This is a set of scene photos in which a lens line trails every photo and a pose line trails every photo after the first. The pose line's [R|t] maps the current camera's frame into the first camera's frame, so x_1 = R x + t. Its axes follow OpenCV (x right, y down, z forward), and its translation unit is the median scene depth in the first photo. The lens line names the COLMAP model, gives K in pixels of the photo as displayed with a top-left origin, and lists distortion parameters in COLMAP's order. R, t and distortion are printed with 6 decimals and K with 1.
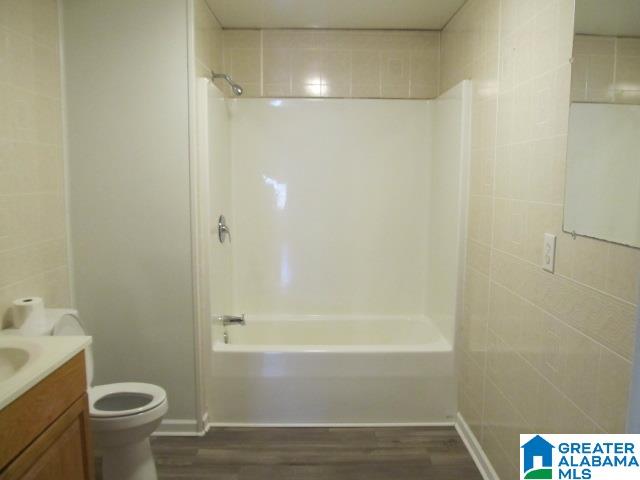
lens RADIAL K [[530.3, 0, 317.7], [0, 530.3, 237.9], [0, 0, 1]] dist [-0.055661, 0.004693]
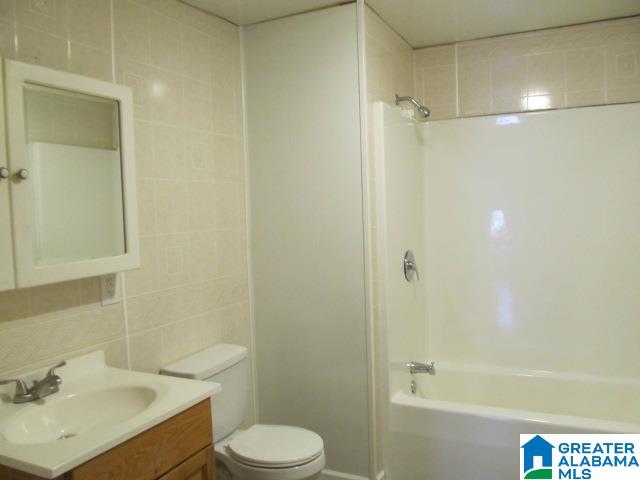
lens RADIAL K [[530.3, 0, 317.7], [0, 530.3, 237.9], [0, 0, 1]] dist [-0.055661, 0.004693]
pose [[0.898807, -0.008691, -0.438258, 0.078399], [-0.015915, 0.998497, -0.052440, -0.014799], [0.438055, 0.054108, 0.897318, 0.121790]]
